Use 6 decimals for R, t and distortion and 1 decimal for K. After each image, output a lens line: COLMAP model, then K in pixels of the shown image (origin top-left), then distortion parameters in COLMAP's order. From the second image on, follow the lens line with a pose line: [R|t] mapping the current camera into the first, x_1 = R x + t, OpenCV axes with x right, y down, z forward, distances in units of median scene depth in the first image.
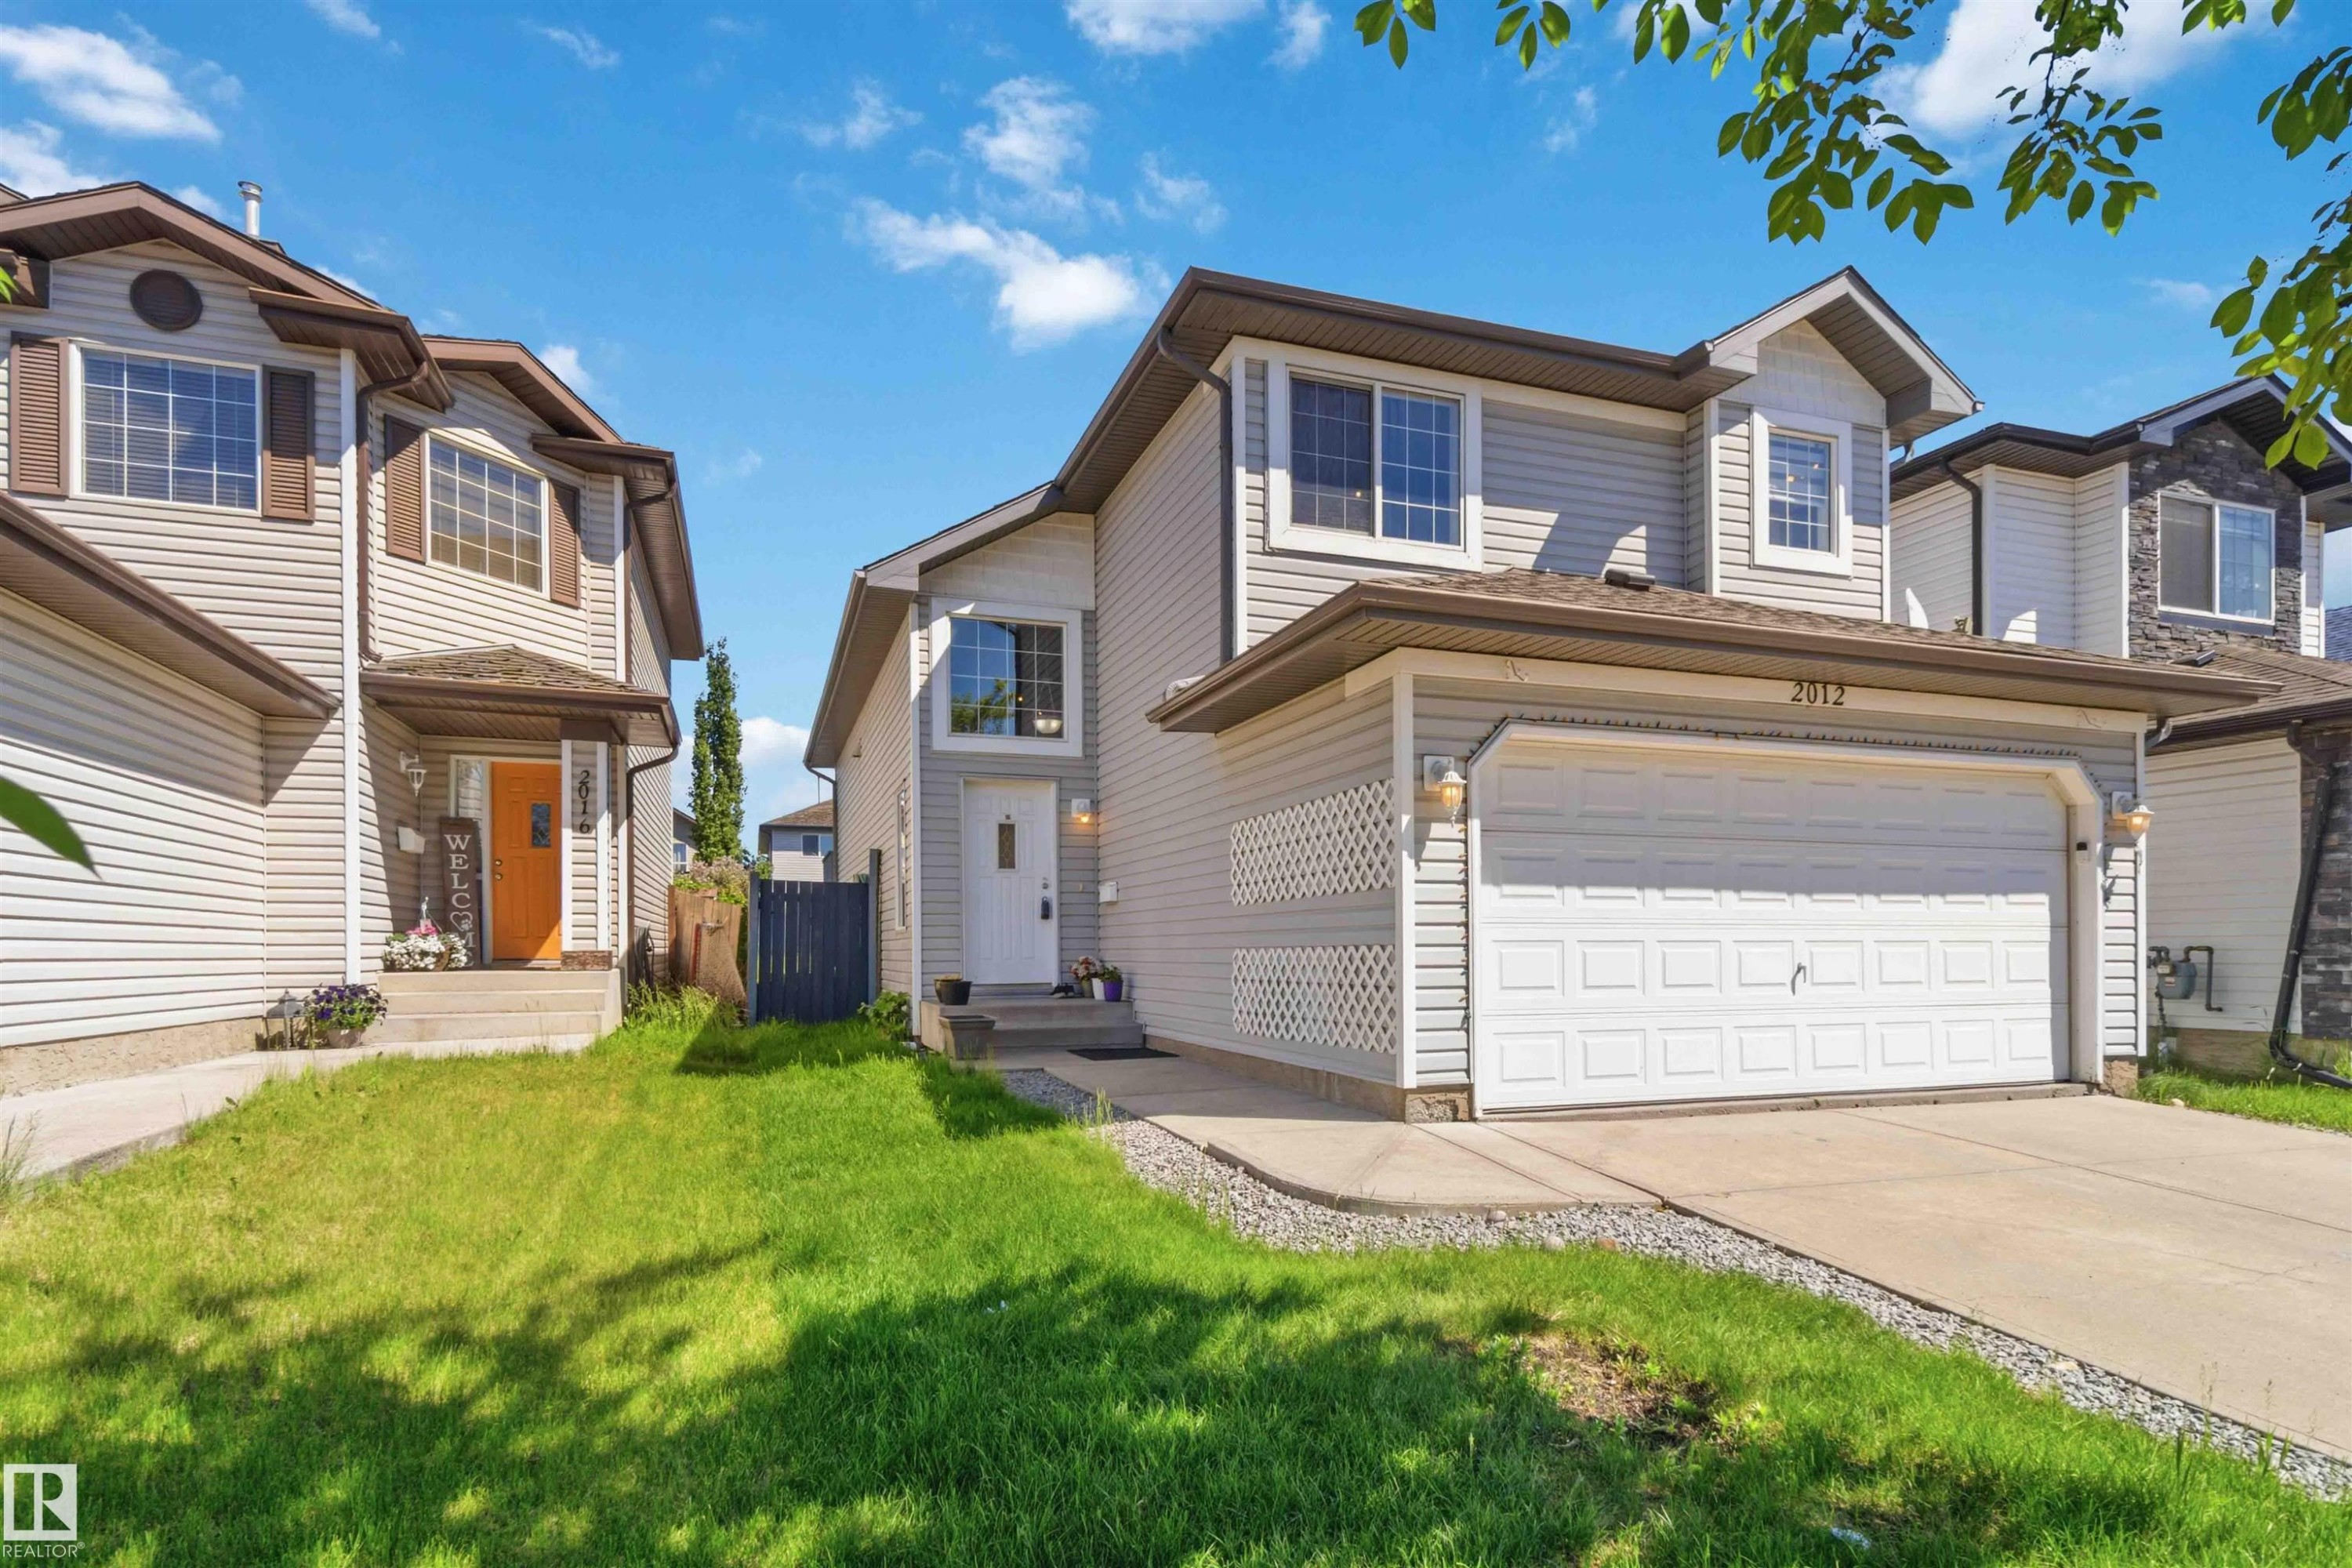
lens RADIAL K [[1202.7, 0, 1161.6], [0, 1202.7, 901.0], [0, 0, 1]] dist [0.005888, -0.001082]
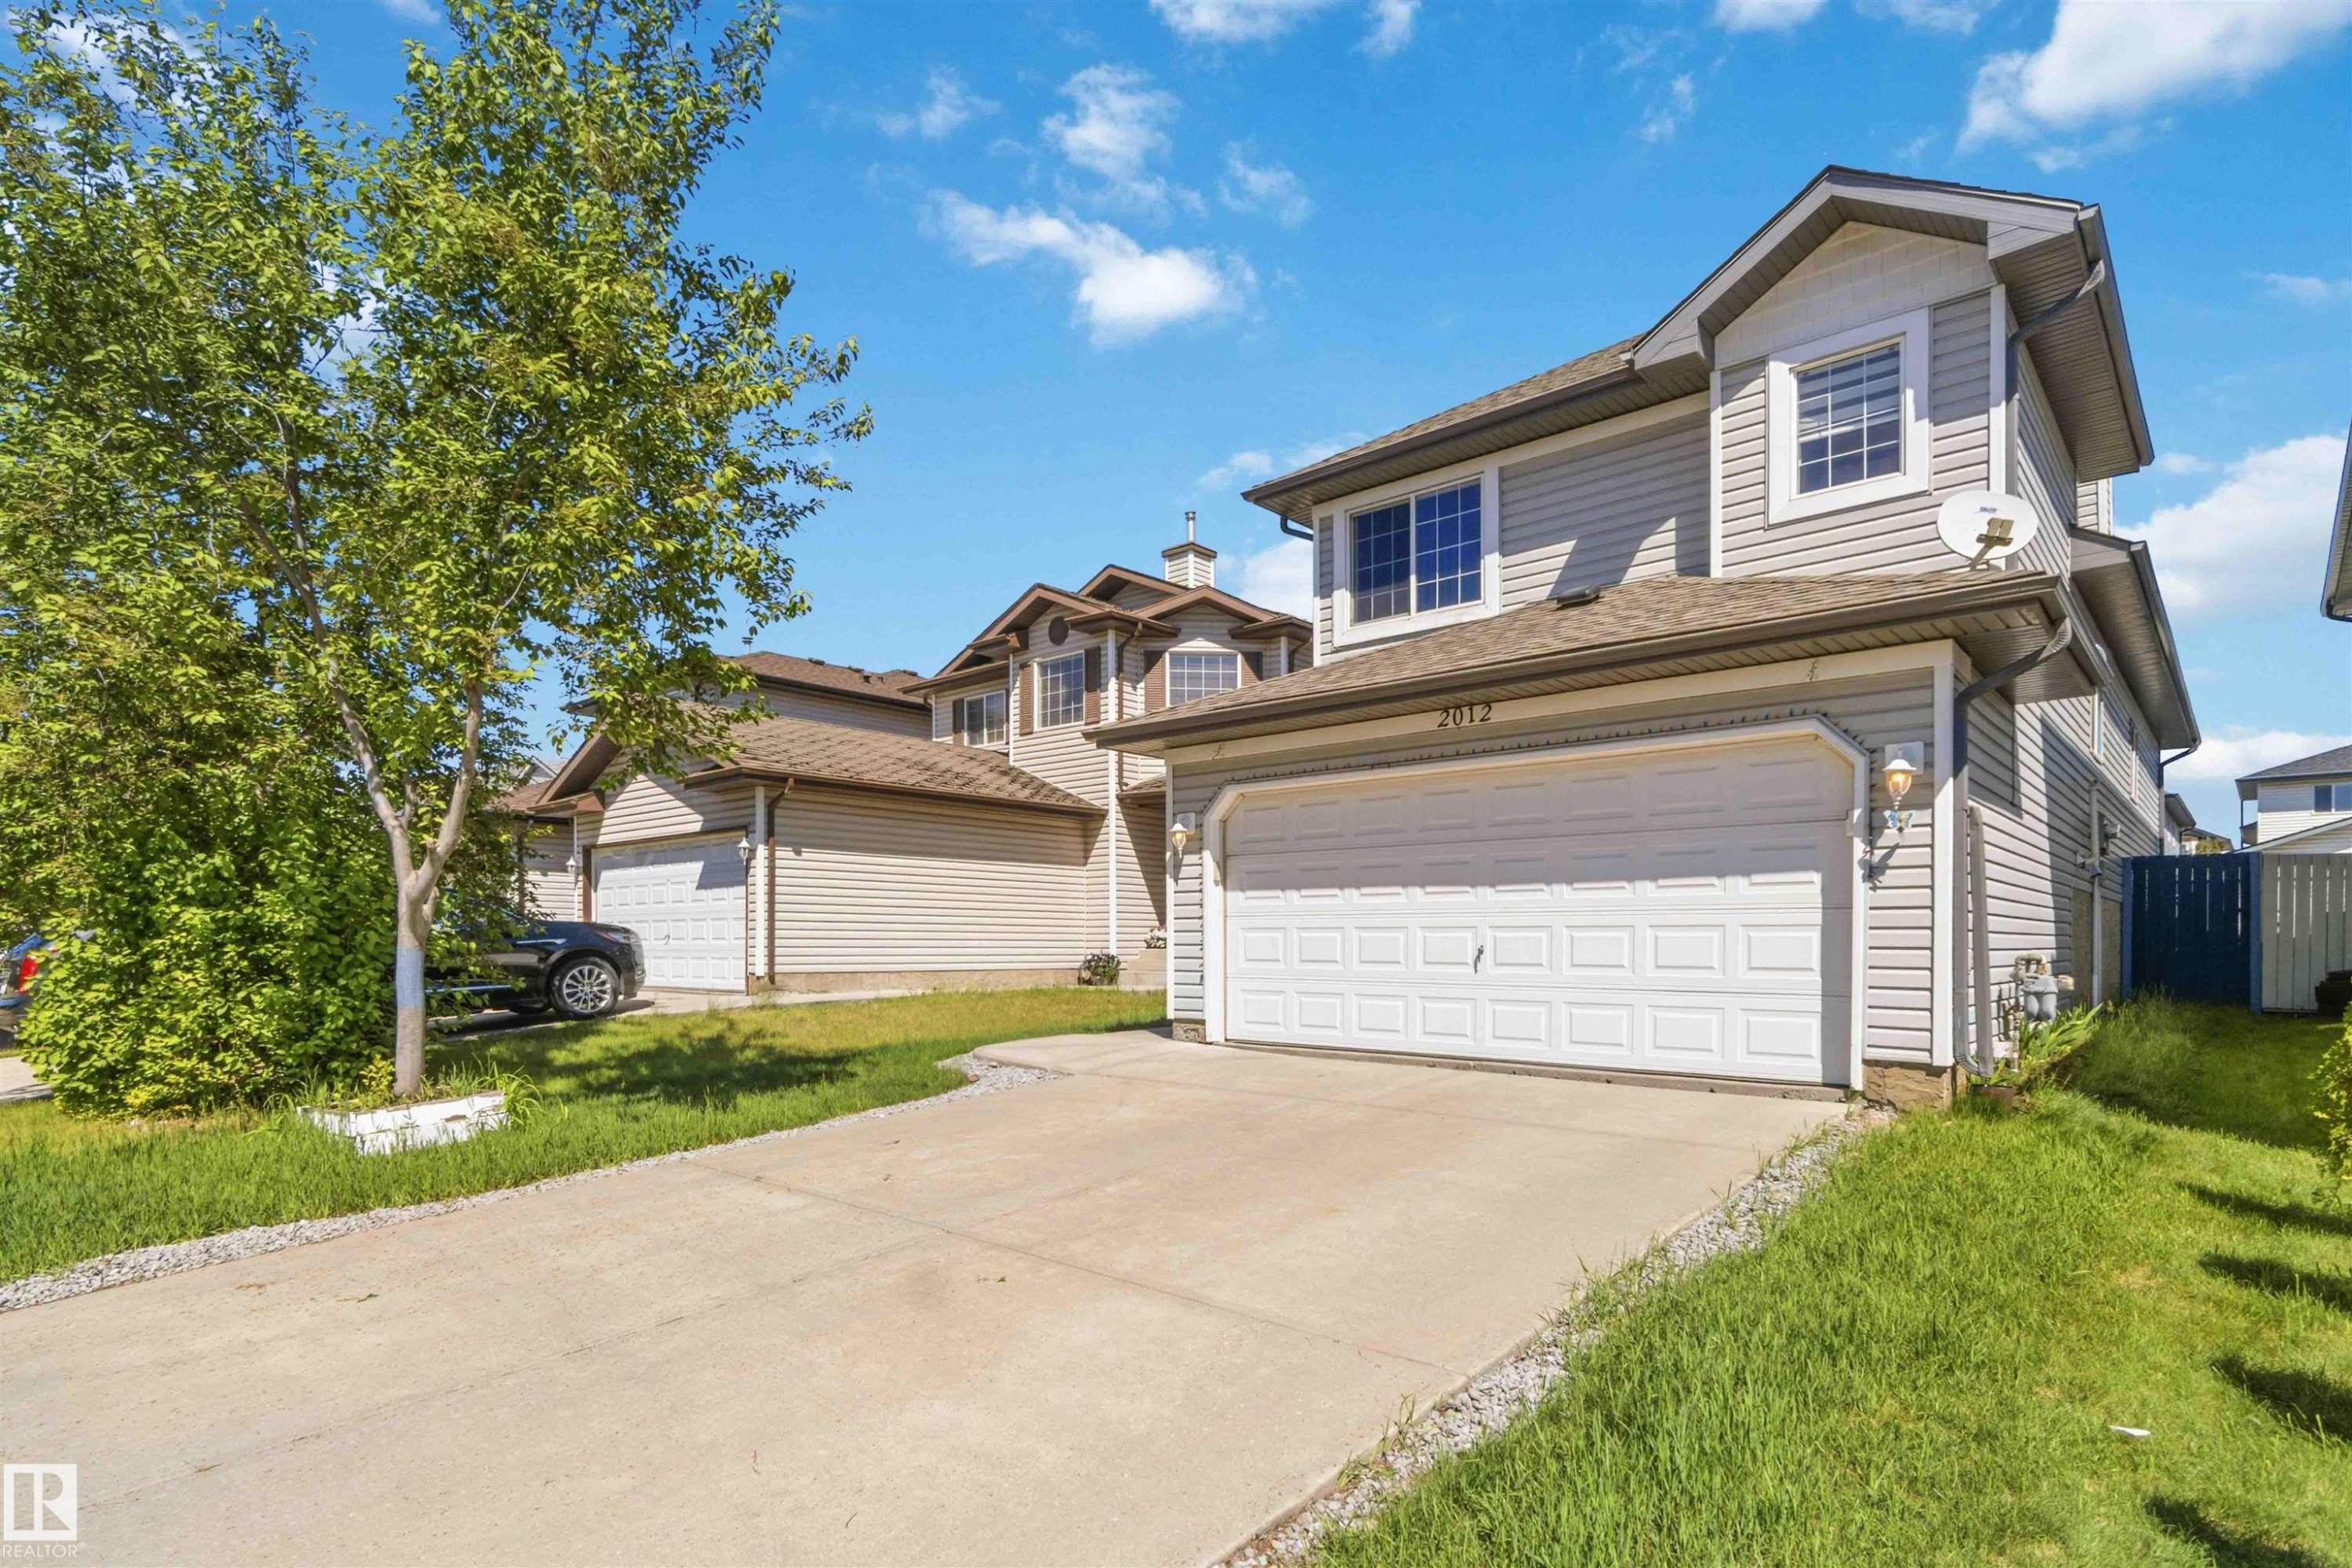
lens RADIAL K [[1202.7, 0, 1173.2], [0, 1202.7, 882.5], [0, 0, 1]] dist [0.005888, -0.001082]
pose [[0.487565, -0.039549, -0.872190, 1.118407], [0.029568, 0.999148, -0.028777, 0.012177], [0.872586, -0.011758, 0.488320, 0.141173]]
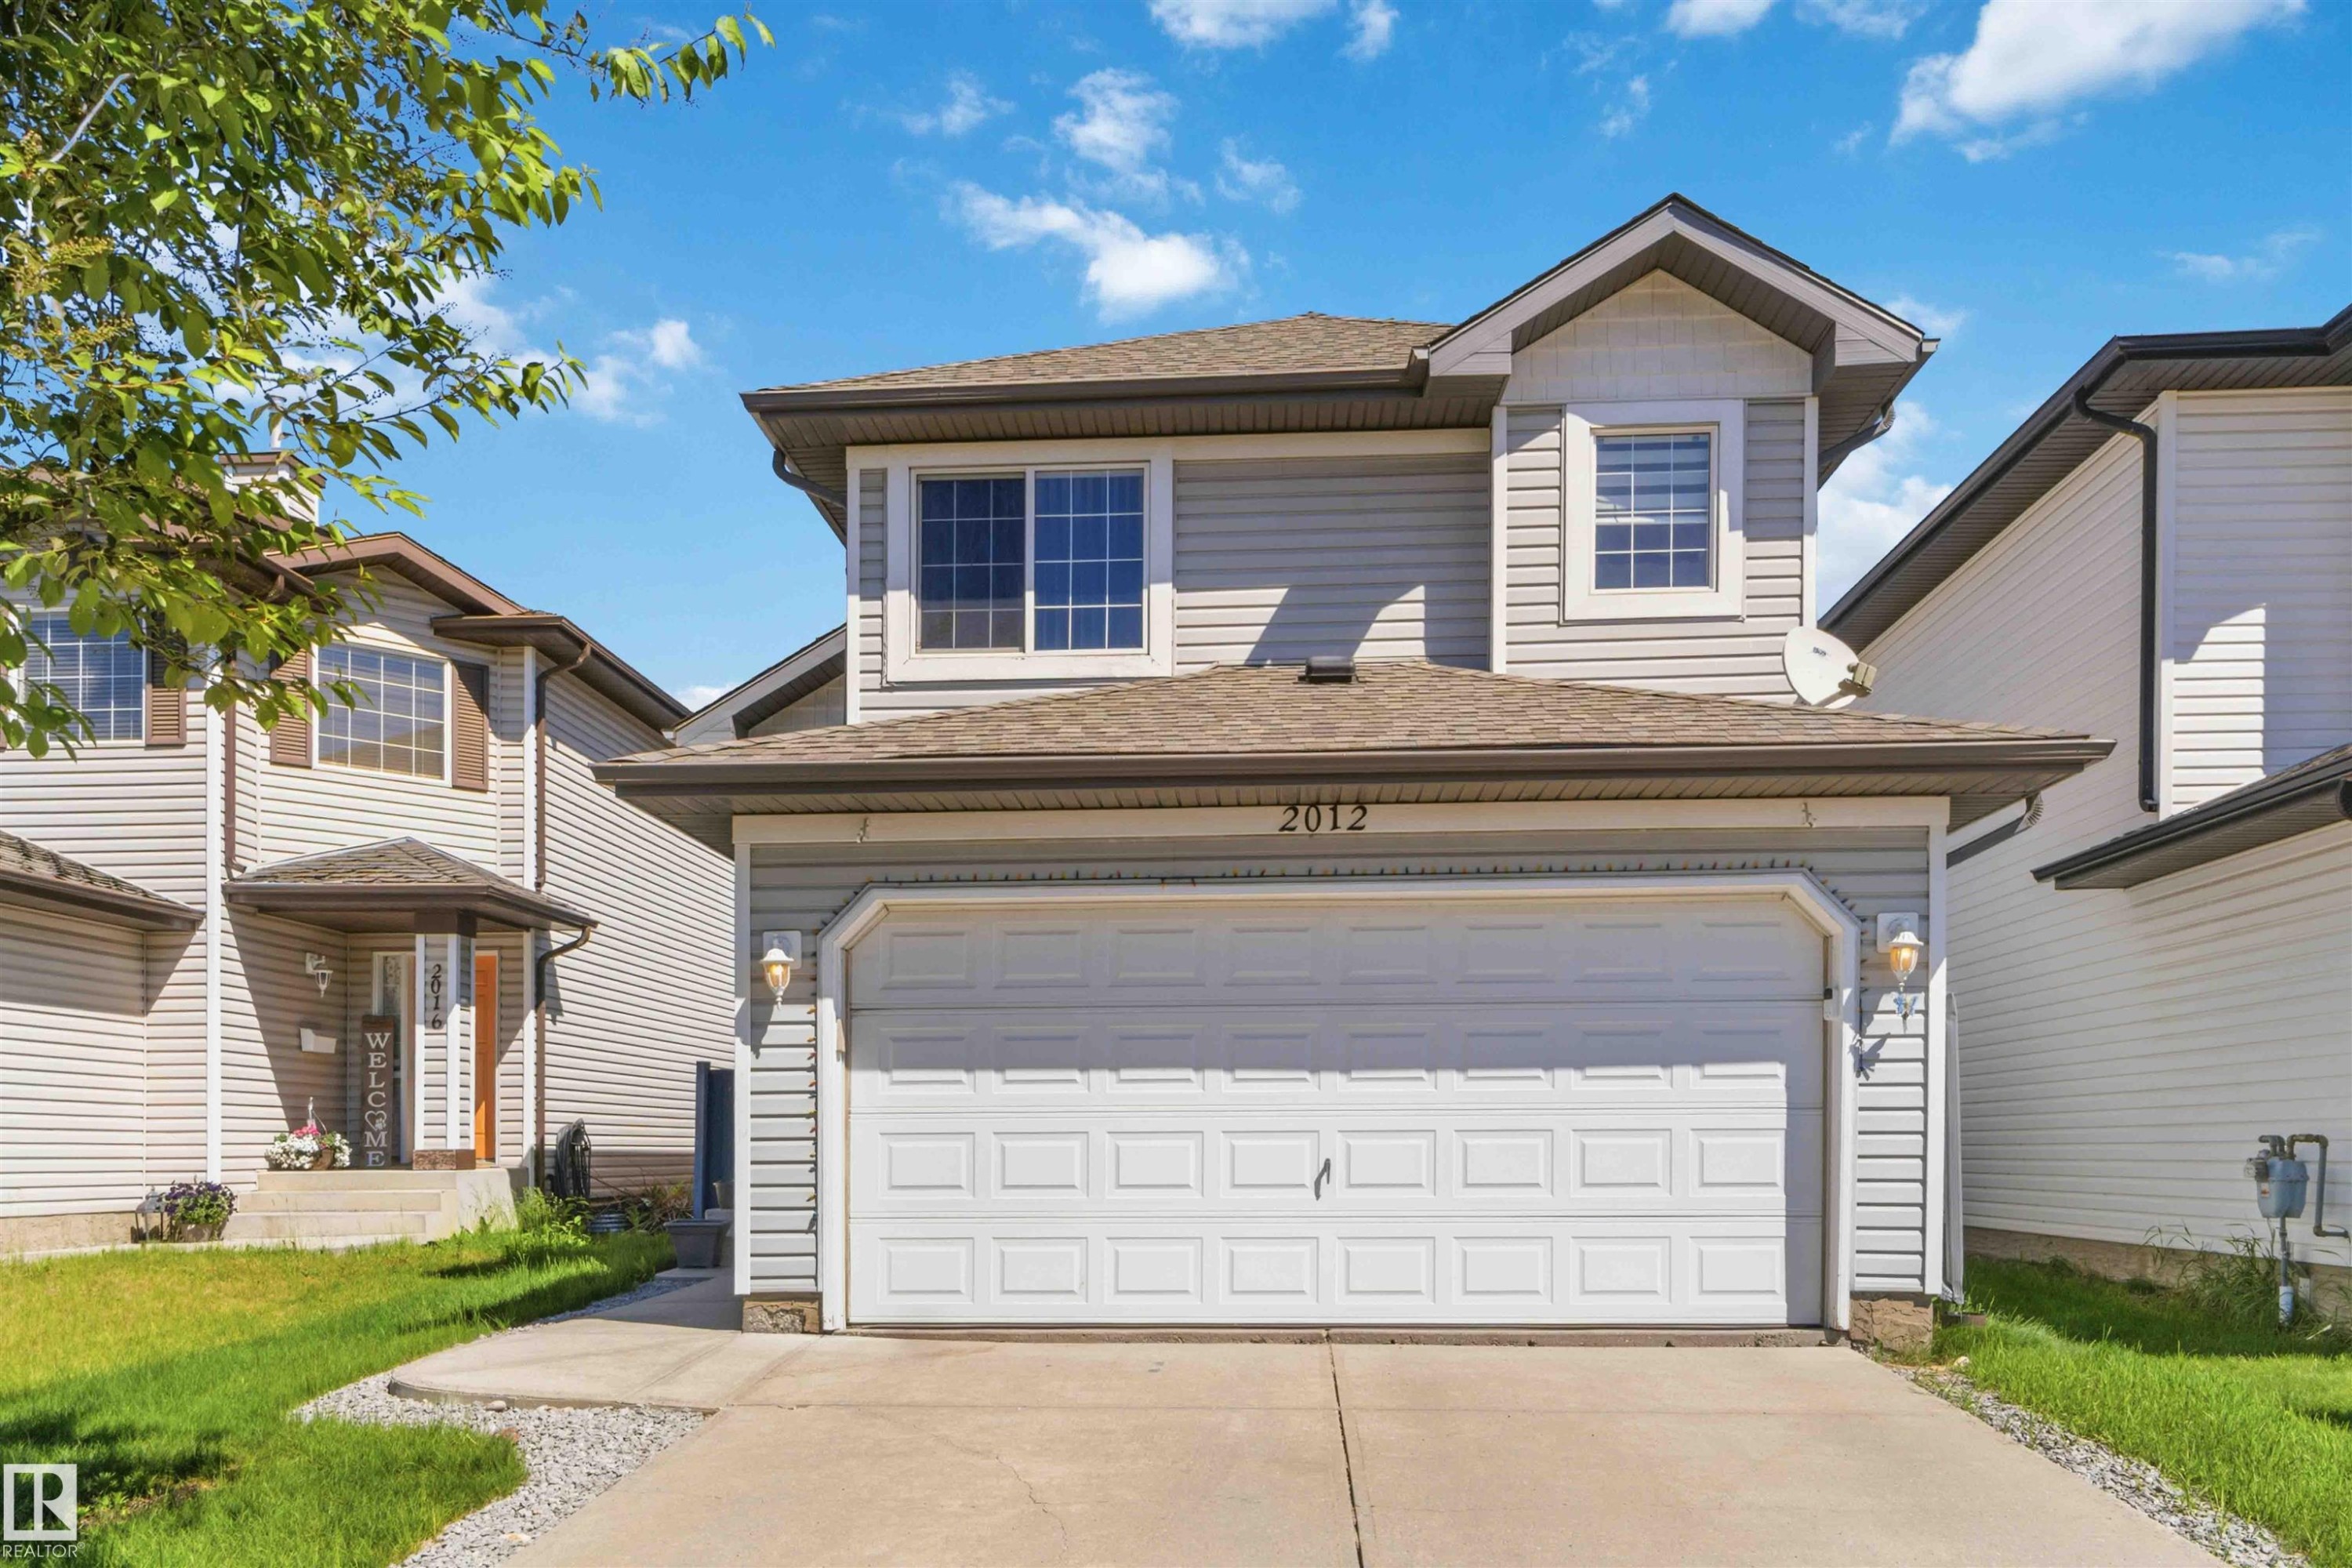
lens RADIAL K [[1700.3, 0, 1177.4], [0, 1700.3, 1082.7], [0, 0, 1]] dist [-0.001553, -0.013314]
pose [[0.926489, -0.017899, -0.375895, 0.686423], [0.017918, 0.999834, -0.003446, 0.002865], [0.375894, -0.003542, 0.926656, -0.054848]]
